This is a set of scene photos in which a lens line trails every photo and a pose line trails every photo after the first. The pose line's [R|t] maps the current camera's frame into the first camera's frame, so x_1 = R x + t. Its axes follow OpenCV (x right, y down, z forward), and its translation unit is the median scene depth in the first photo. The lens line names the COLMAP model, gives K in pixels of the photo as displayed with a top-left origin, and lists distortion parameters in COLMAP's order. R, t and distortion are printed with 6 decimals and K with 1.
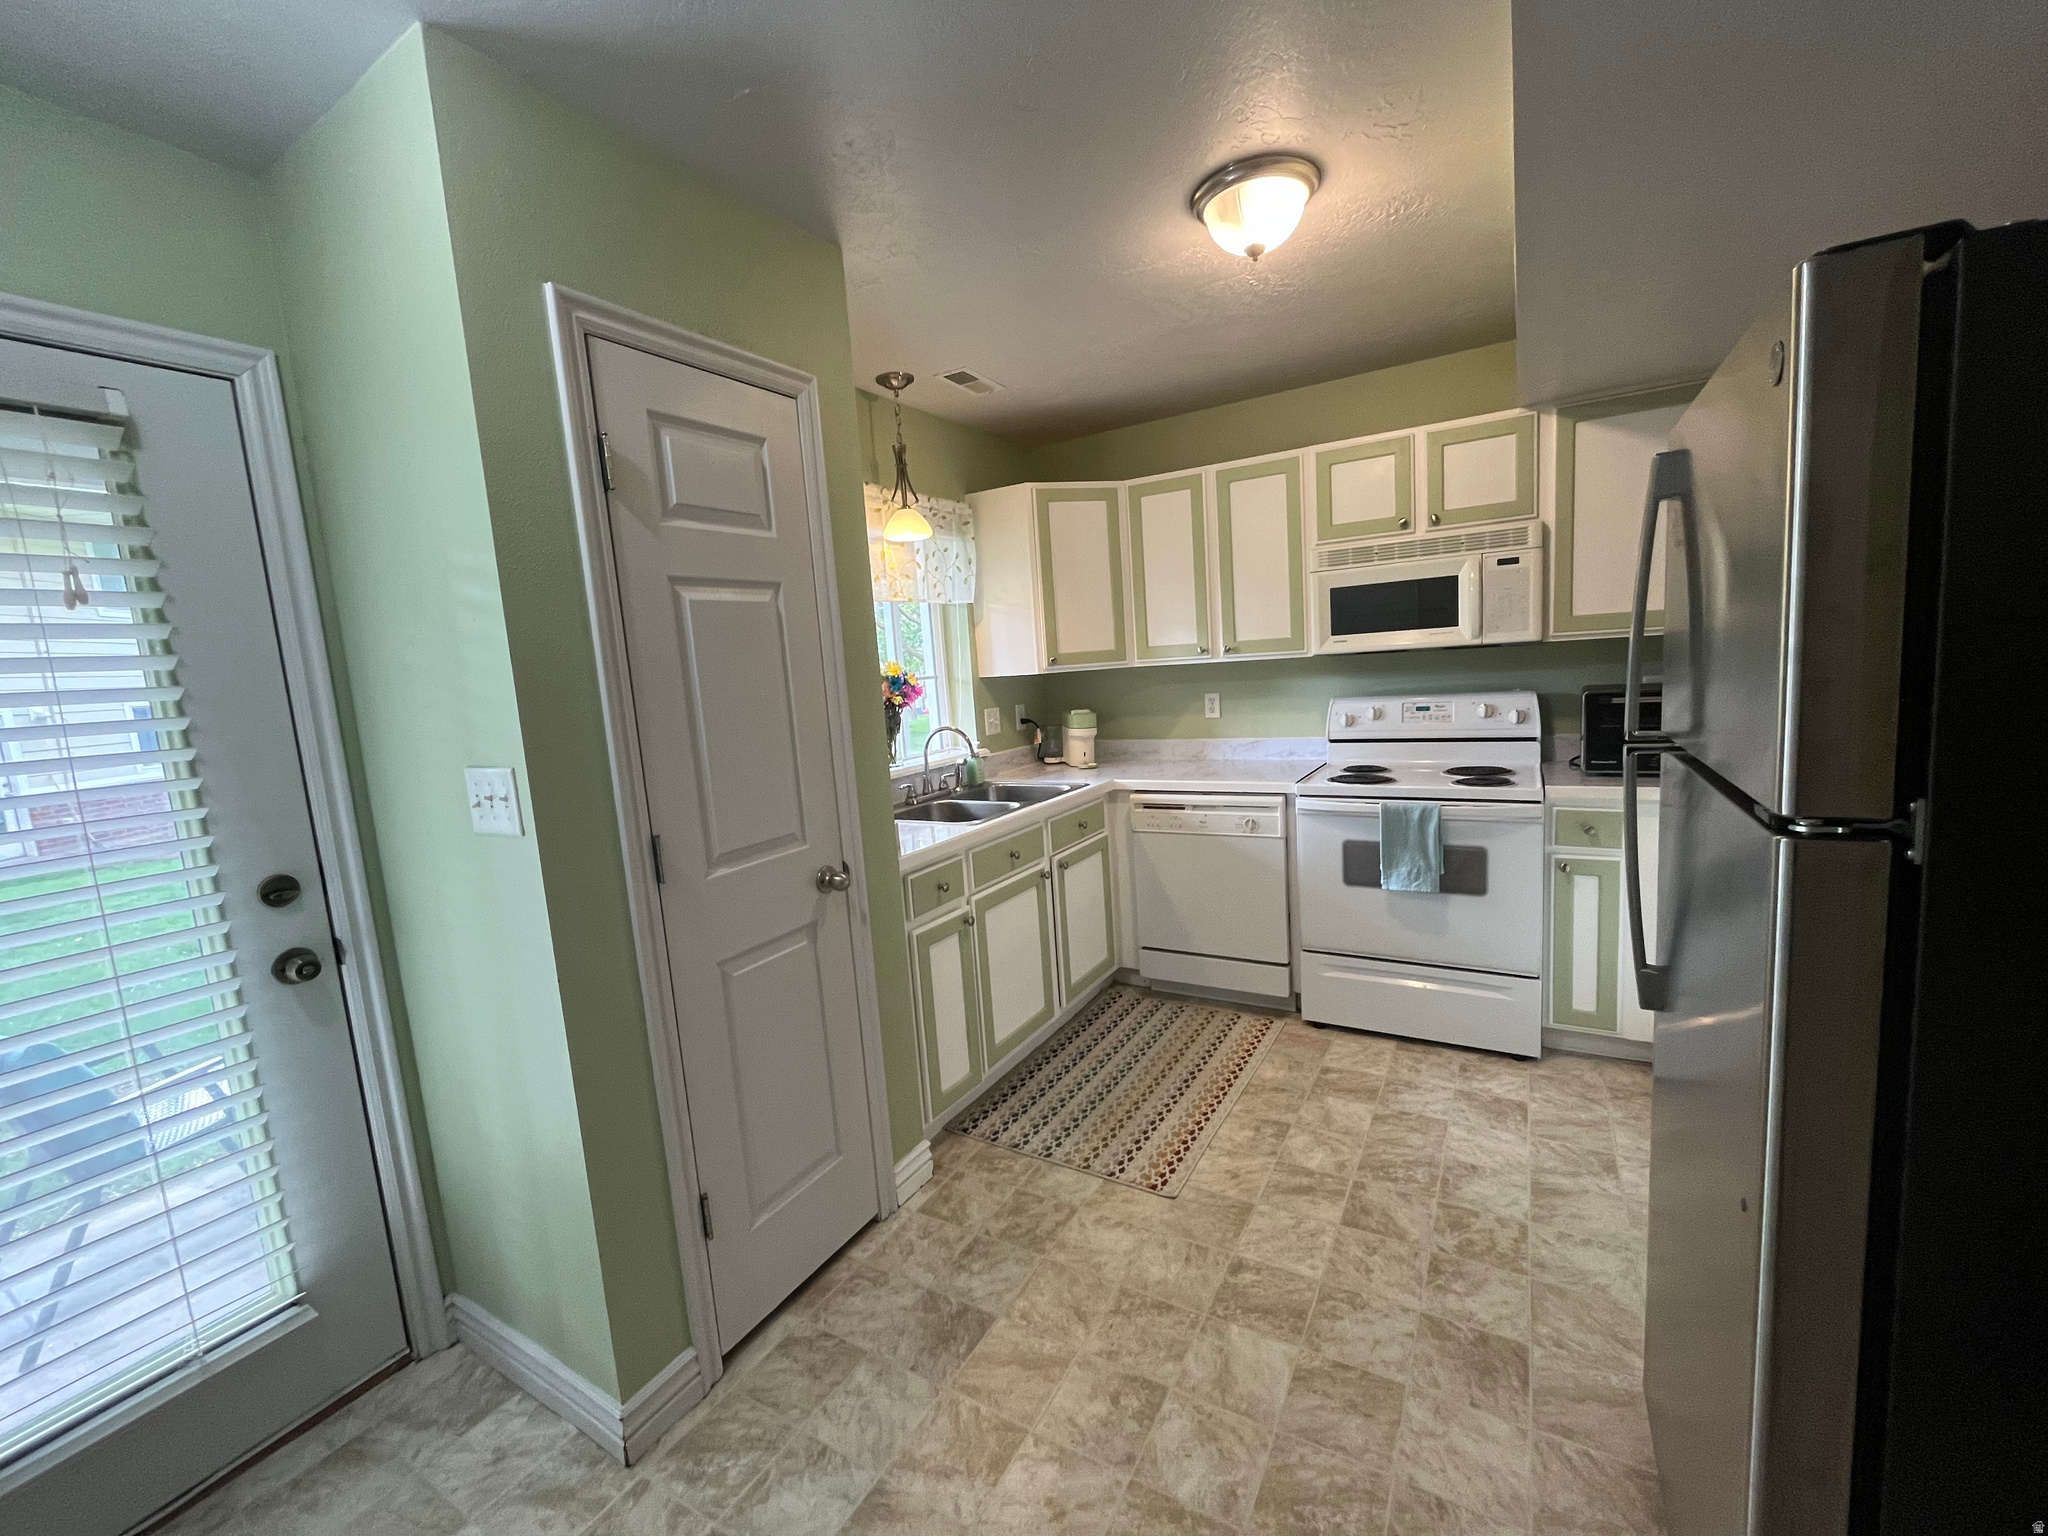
lens RADIAL K [[827.3, 0, 1021.8], [0, 827.3, 766.6], [0, 0, 1]] dist [-0.001561, -0.000428]
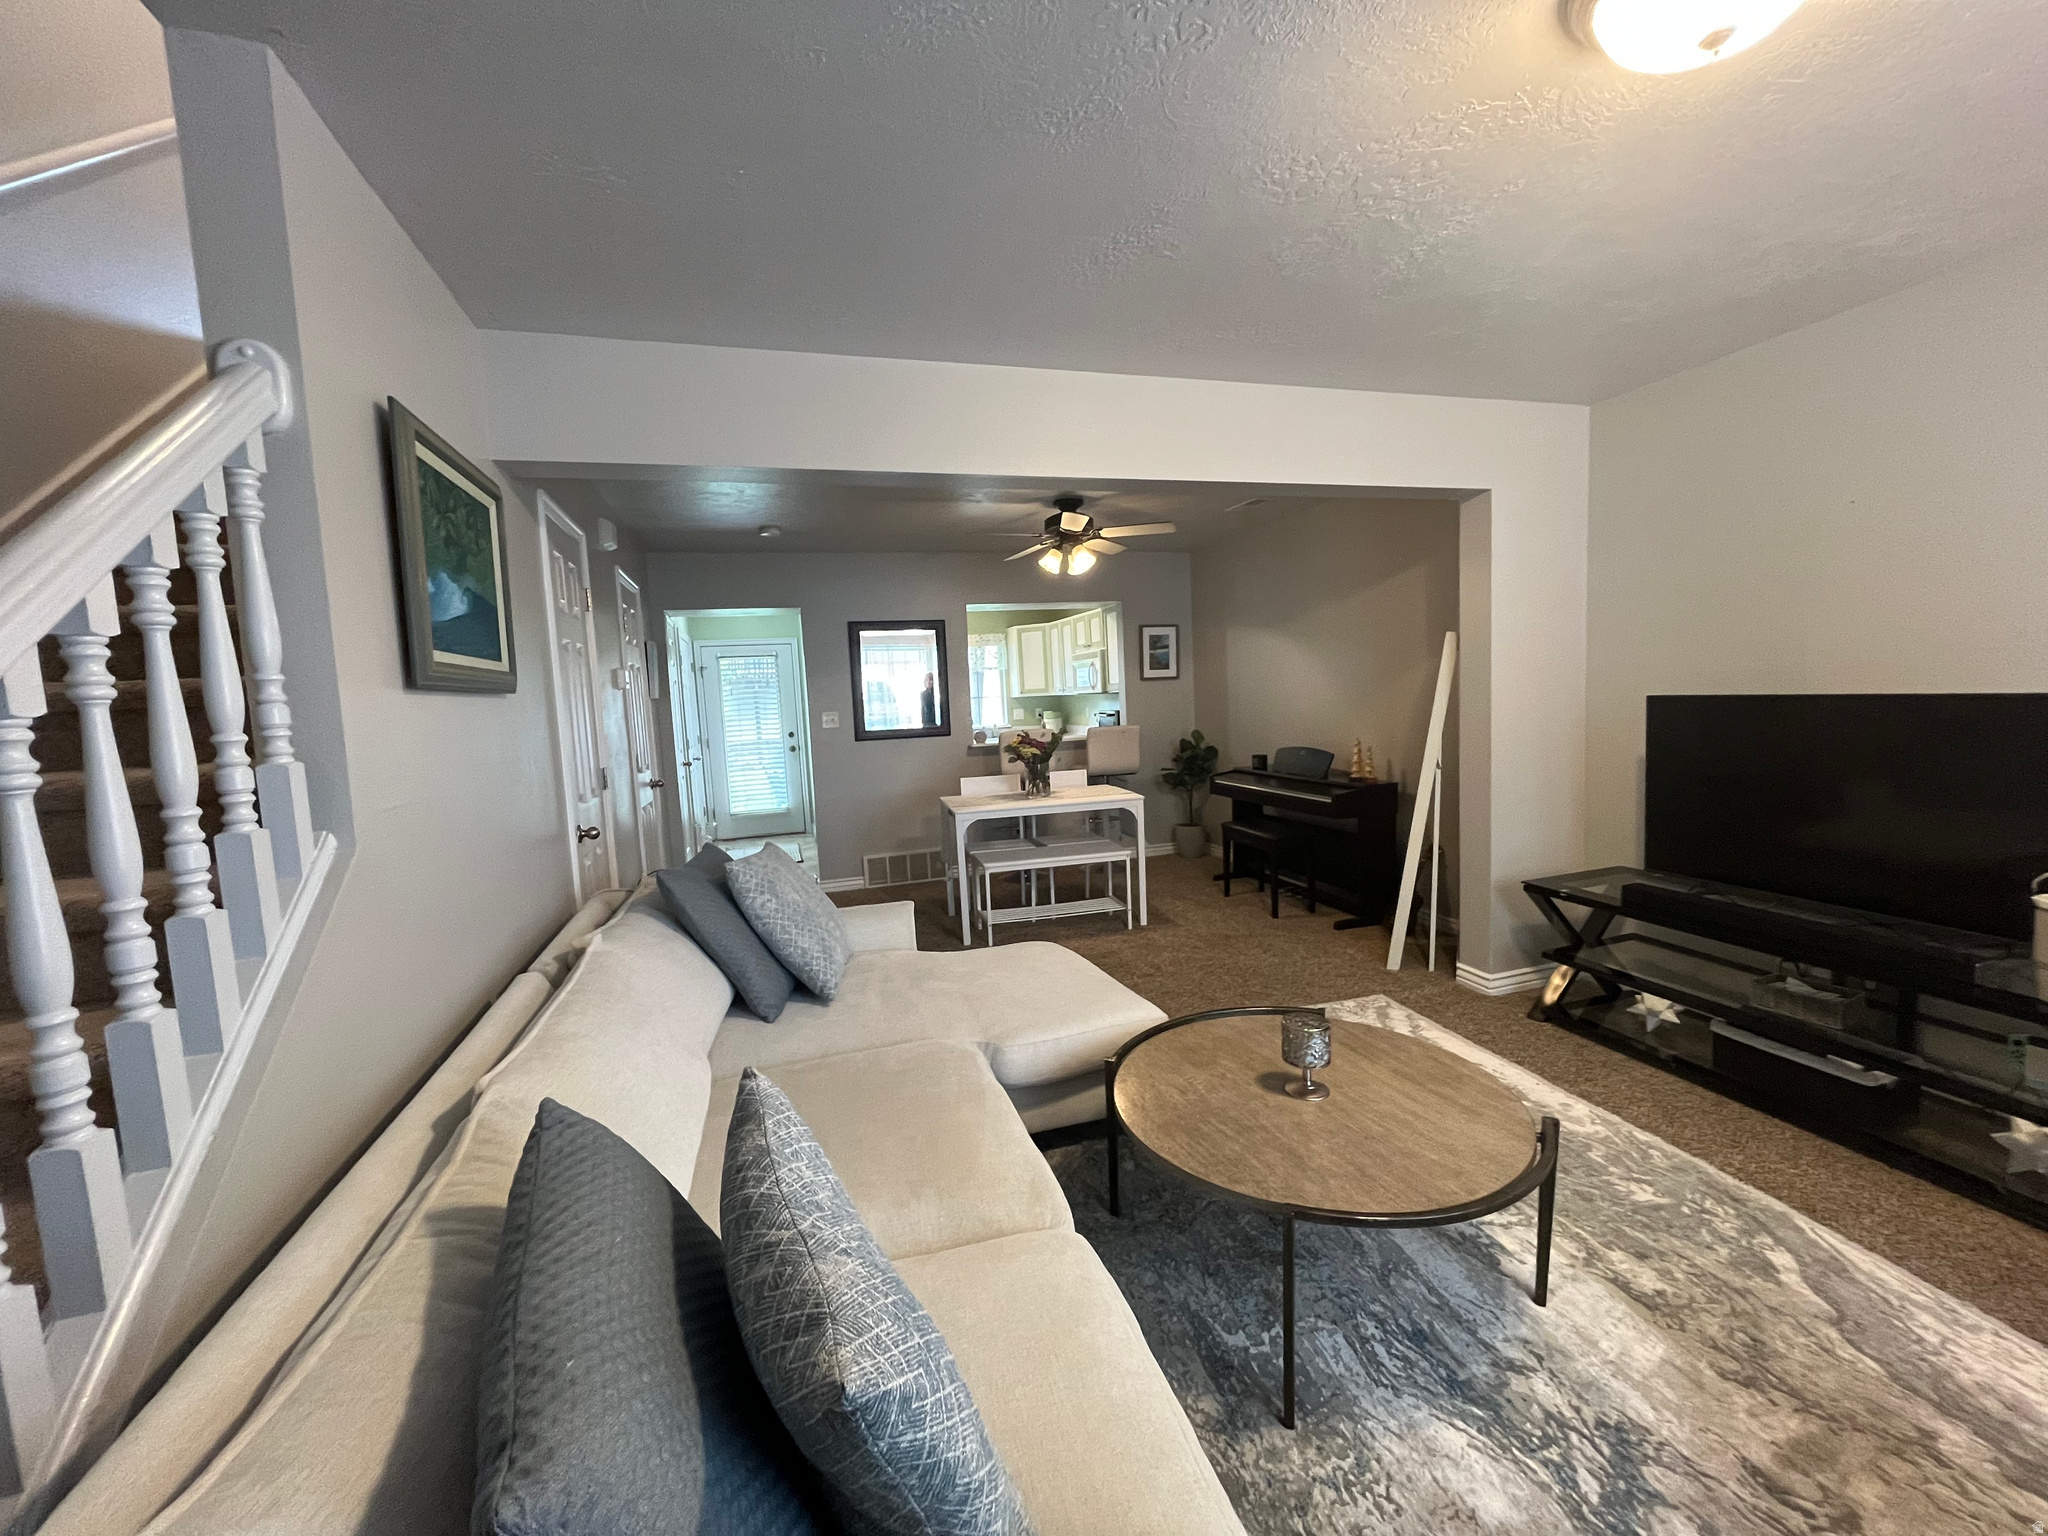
lens RADIAL K [[827.3, 0, 1024.8], [0, 827.3, 766.6], [0, 0, 1]] dist [-0.001561, -0.000428]
pose [[0.742902, 0.090930, -0.663196, 1.836517], [-0.086698, 0.995456, 0.039368, 0.004664], [0.663762, 0.028251, 0.747410, -0.972373]]
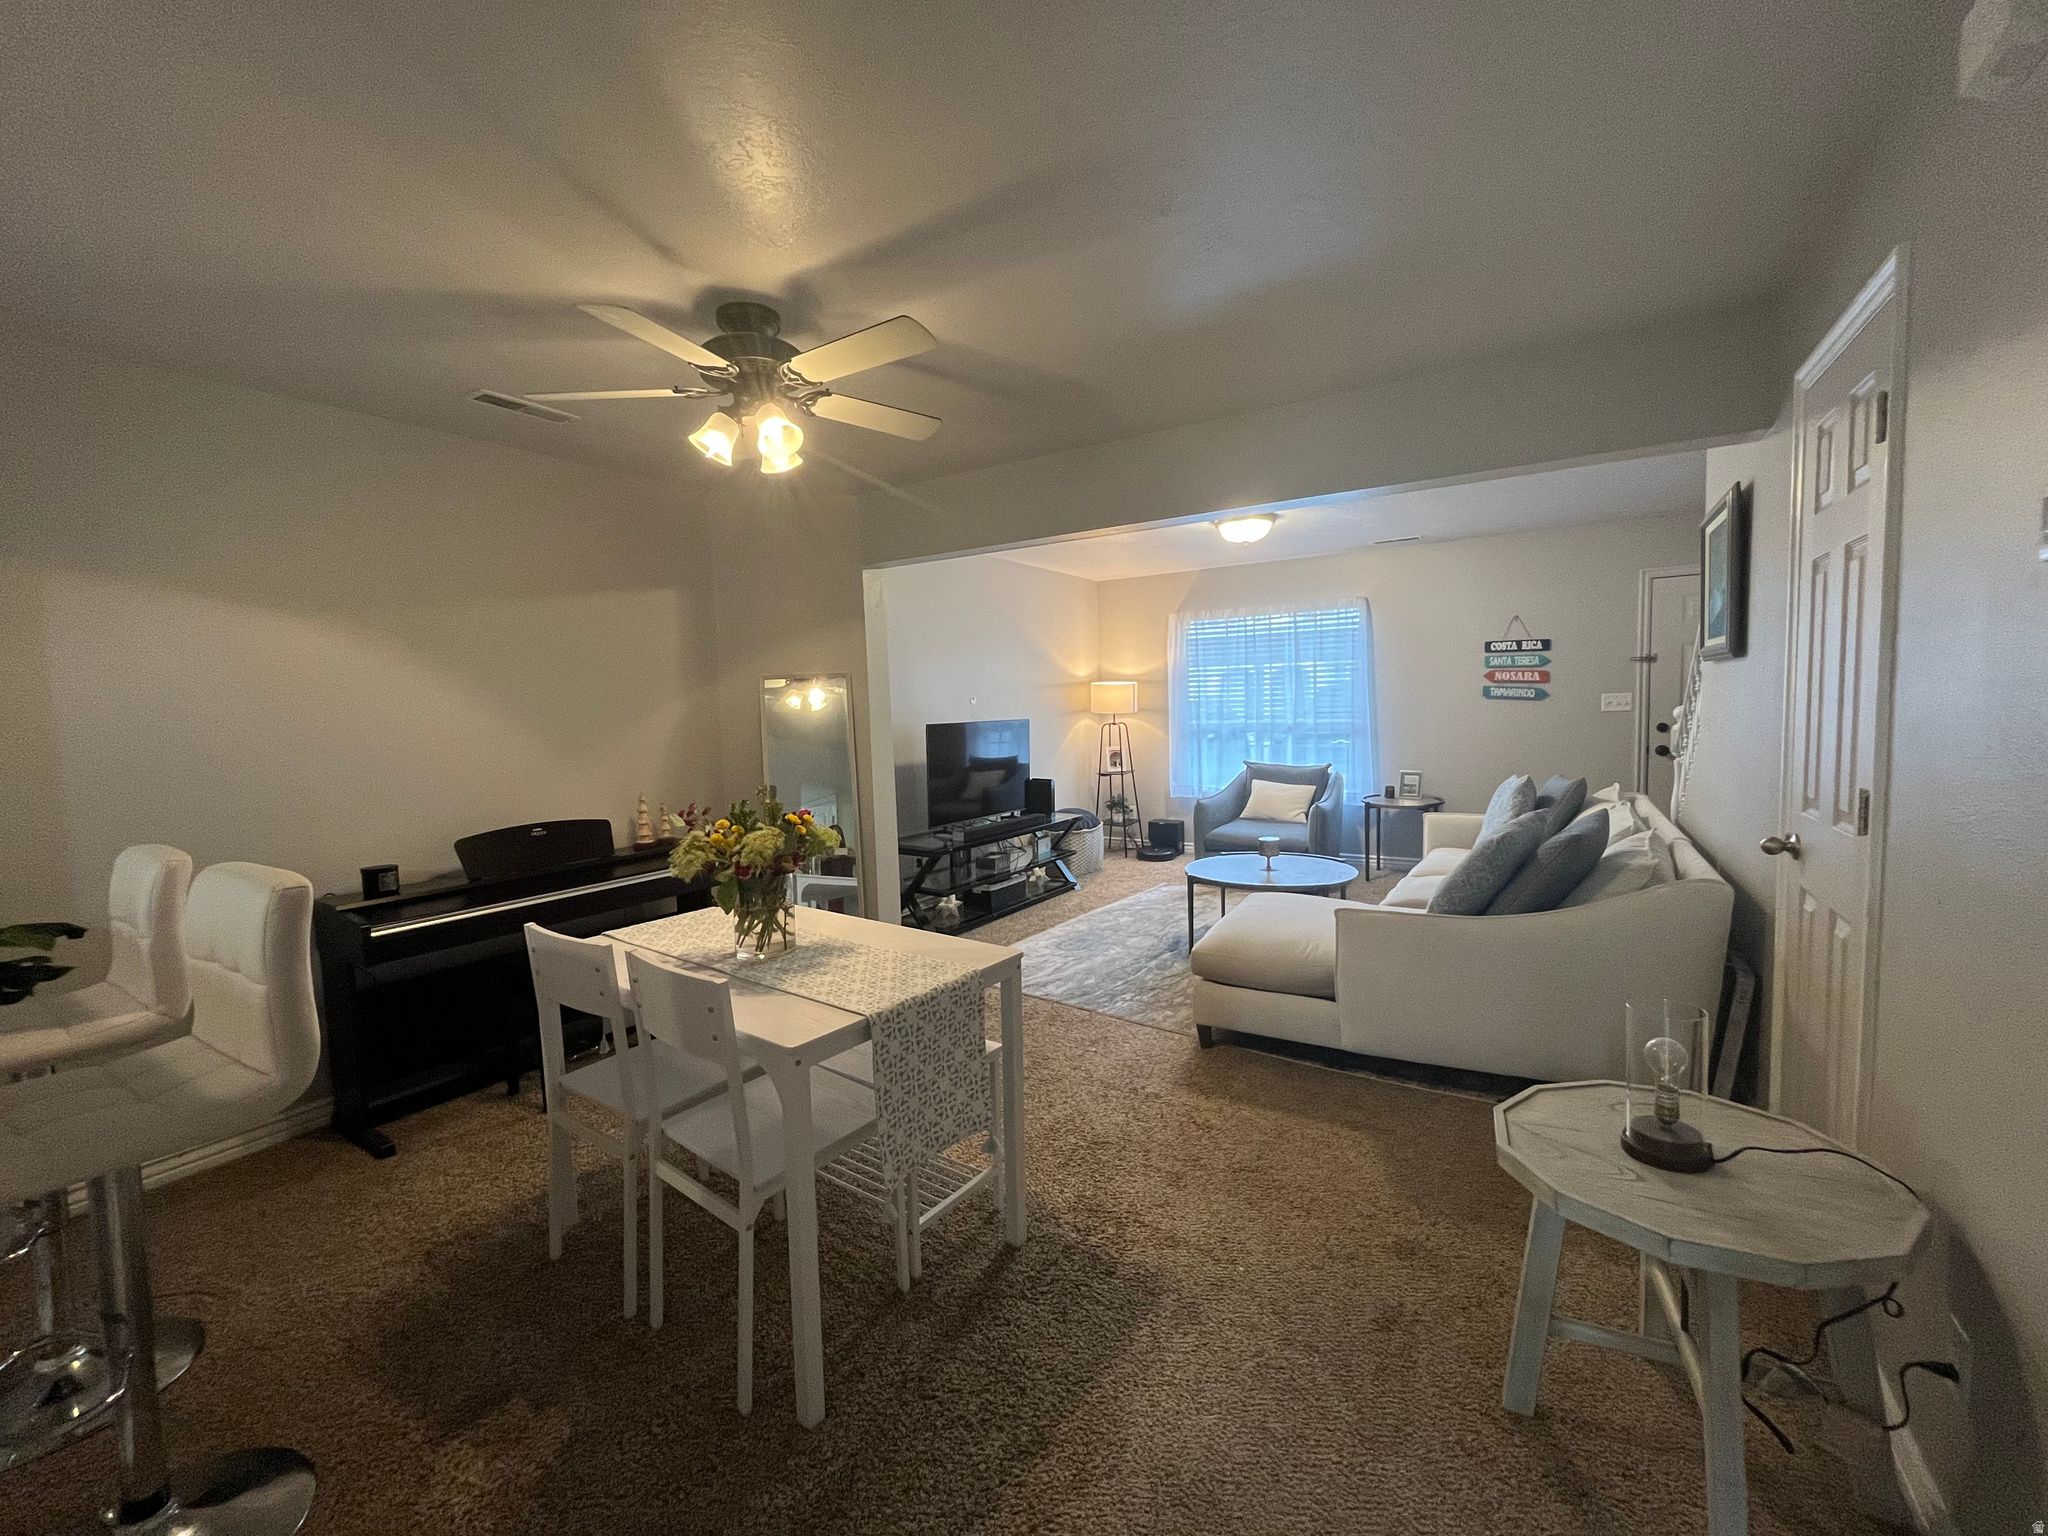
lens RADIAL K [[827.3, 0, 1027.4], [0, 827.3, 764.4], [0, 0, 1]] dist [-0.001561, -0.000428]
pose [[0.032554, -0.006266, 0.999450, 0.320174], [0.153337, 0.988173, 0.001200, 0.003173], [-0.987638, 0.153214, 0.033130, -0.121972]]
